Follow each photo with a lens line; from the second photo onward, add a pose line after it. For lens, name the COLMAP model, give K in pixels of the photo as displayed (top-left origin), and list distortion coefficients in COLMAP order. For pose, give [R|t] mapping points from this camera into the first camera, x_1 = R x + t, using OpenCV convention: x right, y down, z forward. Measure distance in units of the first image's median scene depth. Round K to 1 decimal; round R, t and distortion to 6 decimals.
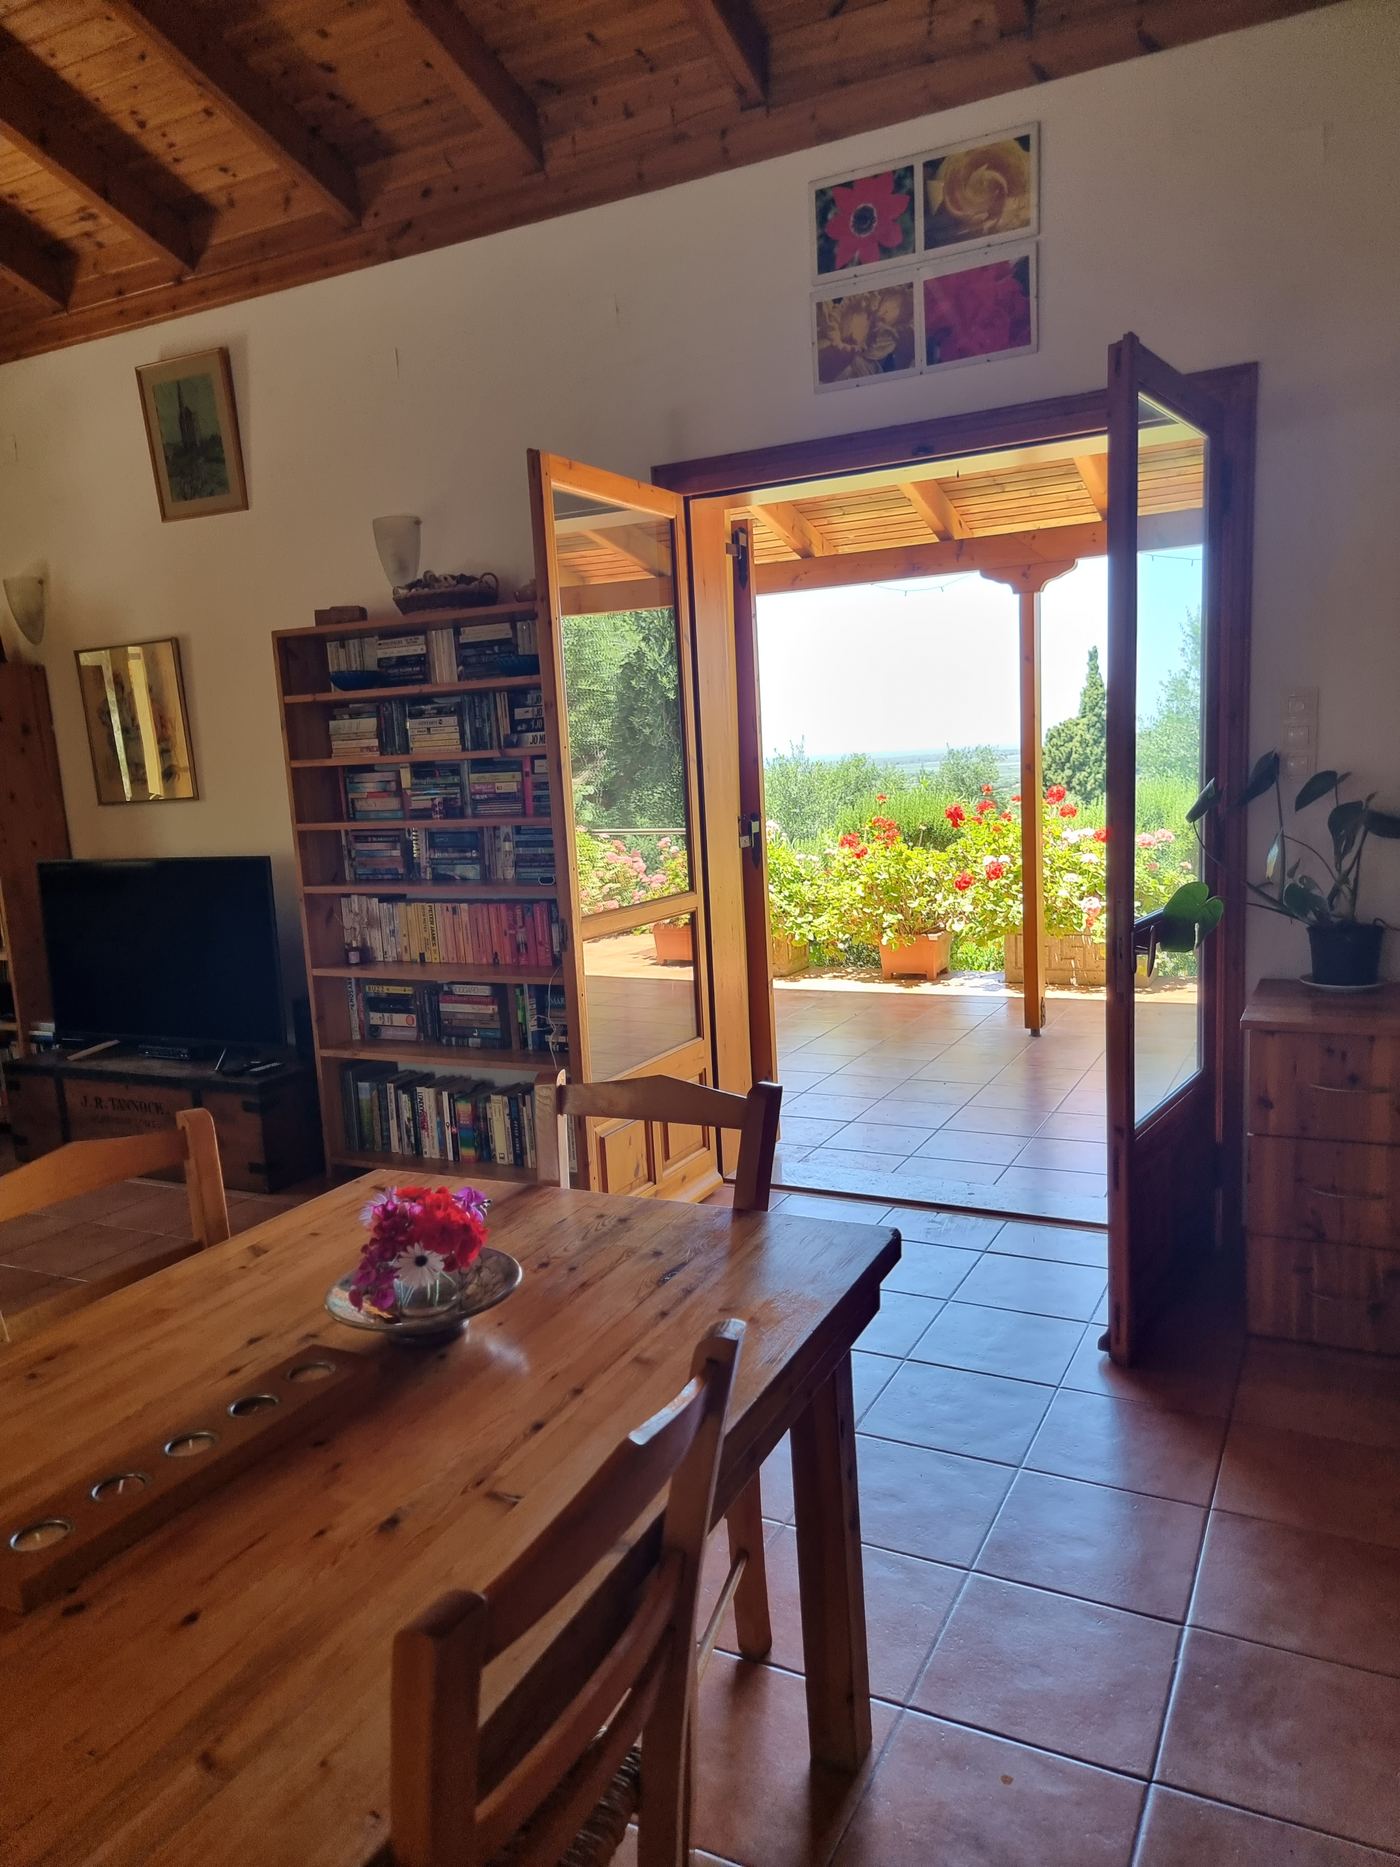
lens RADIAL K [[1307.7, 0, 707.5], [0, 1307.7, 938.9], [0, 0, 1]] dist [0.089307, -0.066777]
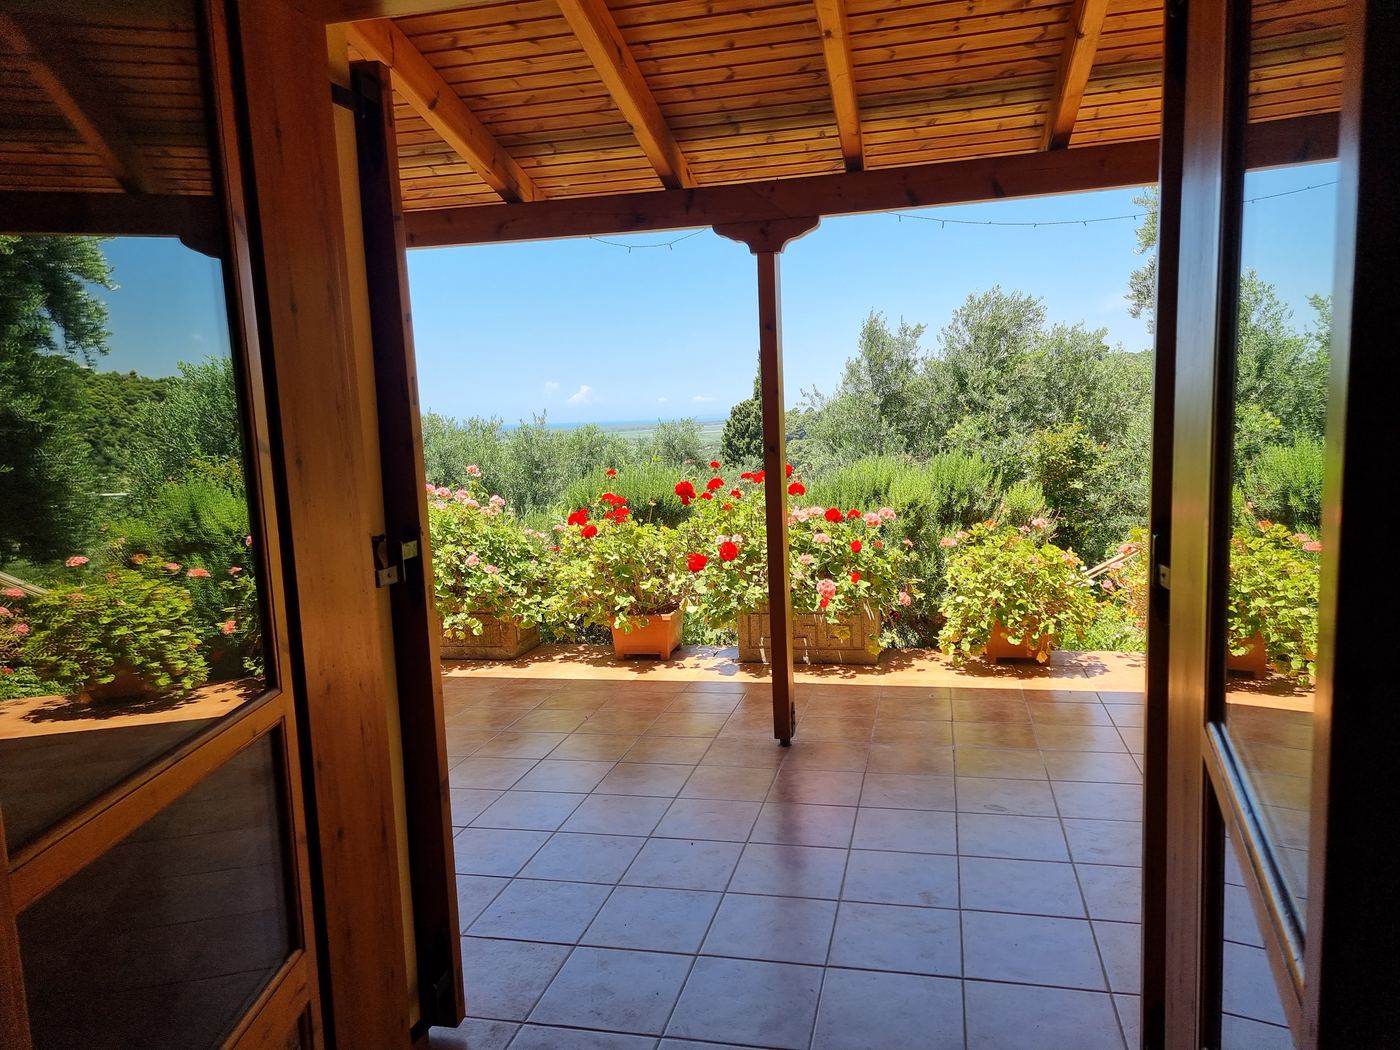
lens RADIAL K [[971.7, 0, 735.9], [0, 971.7, 543.0], [0, 0, 1]] dist [0.087013, -0.063562]
pose [[0.966606, -0.021282, 0.255381, 0.068814], [0.025861, 0.999559, -0.014586, -0.079815], [-0.254958, 0.020704, 0.966730, 0.511415]]
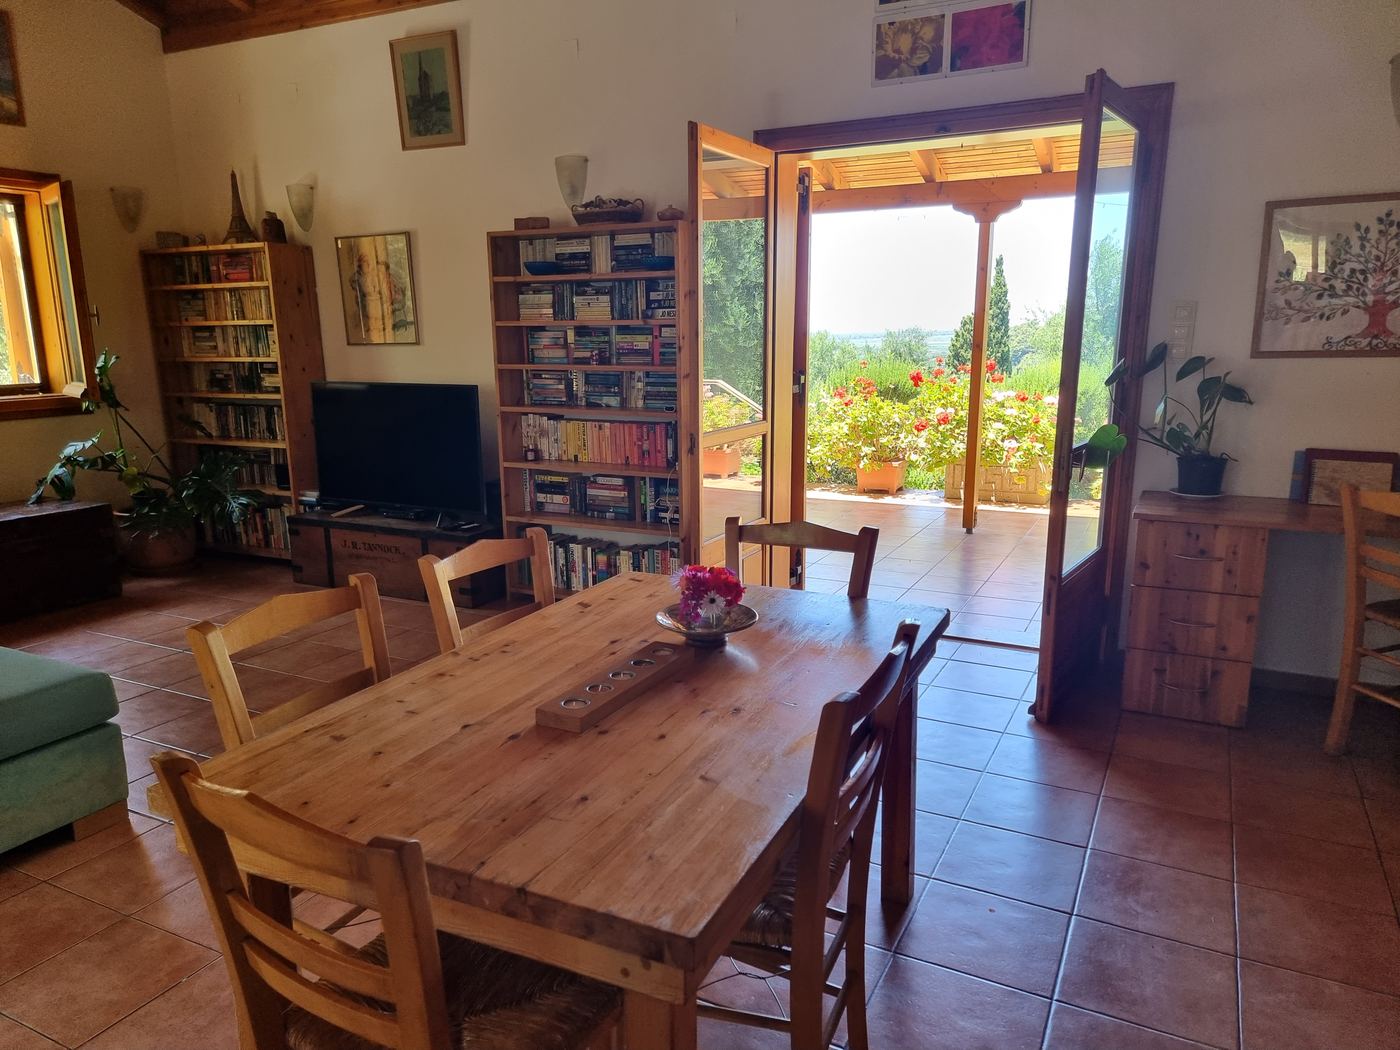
lens RADIAL K [[980.6, 0, 691.7], [0, 980.6, 531.7], [0, 0, 1]] dist [0.089307, -0.066777]
pose [[0.999074, 0.043009, 0.001542, -0.084303], [-0.043016, 0.996876, 0.066235, 0.018453], [0.001312, -0.066240, 0.997803, -0.126889]]
